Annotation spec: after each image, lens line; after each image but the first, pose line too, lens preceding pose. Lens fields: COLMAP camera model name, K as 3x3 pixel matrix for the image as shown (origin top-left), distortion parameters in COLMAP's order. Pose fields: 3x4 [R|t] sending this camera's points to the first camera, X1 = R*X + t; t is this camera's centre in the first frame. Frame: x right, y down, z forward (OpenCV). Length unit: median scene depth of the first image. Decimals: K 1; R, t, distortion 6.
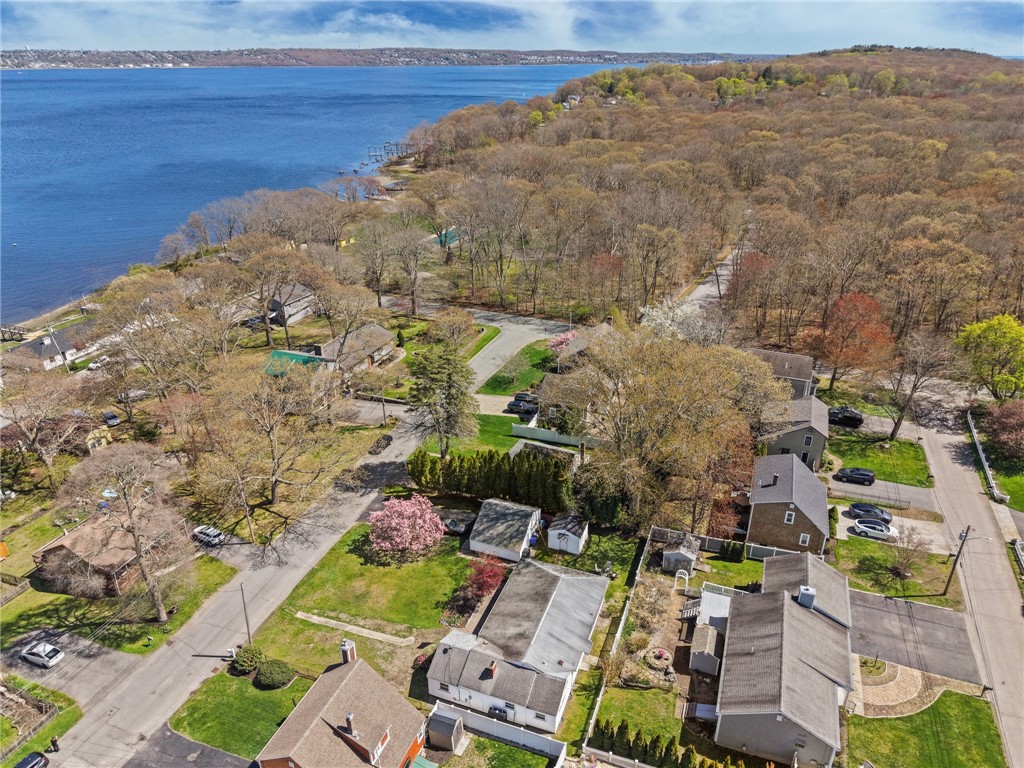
lens RADIAL K [[688.4, 0, 518.2], [0, 688.4, 383.5], [0, 0, 1]] dist [0.006685, 0.002662]
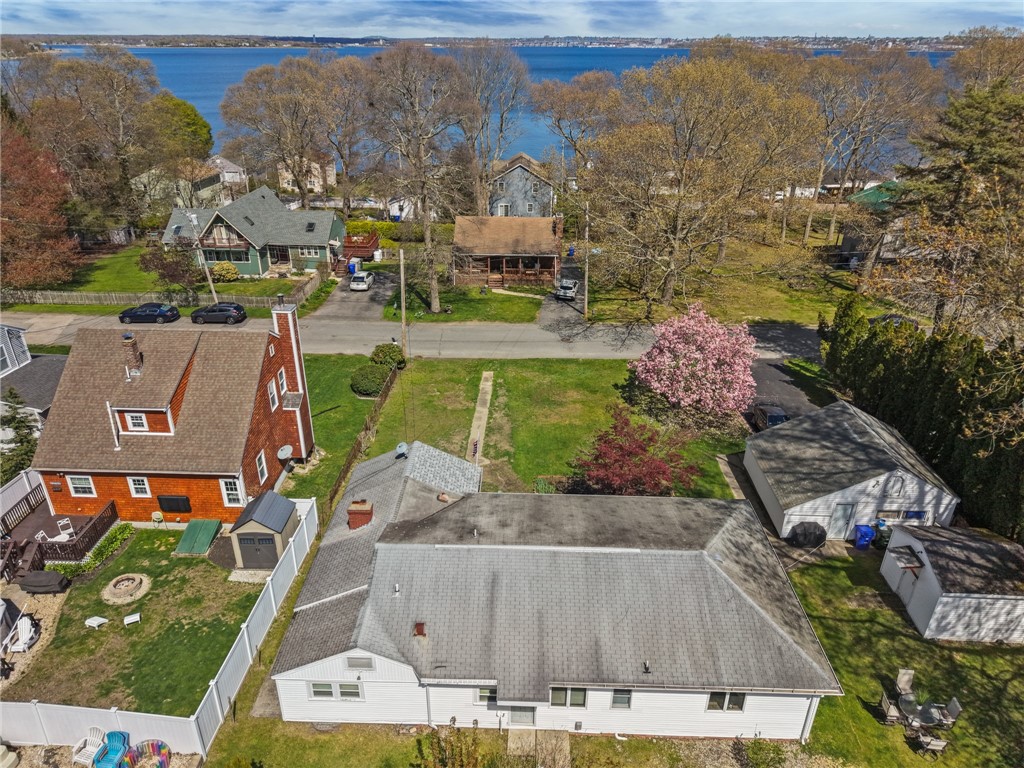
lens RADIAL K [[688.4, 0, 518.2], [0, 688.4, 383.5], [0, 0, 1]] dist [0.006685, 0.002662]
pose [[0.317418, 0.406423, -0.856777, 0.257520], [-0.411492, 0.873037, 0.261687, 0.137983], [0.854354, 0.269493, 0.444357, 0.656974]]
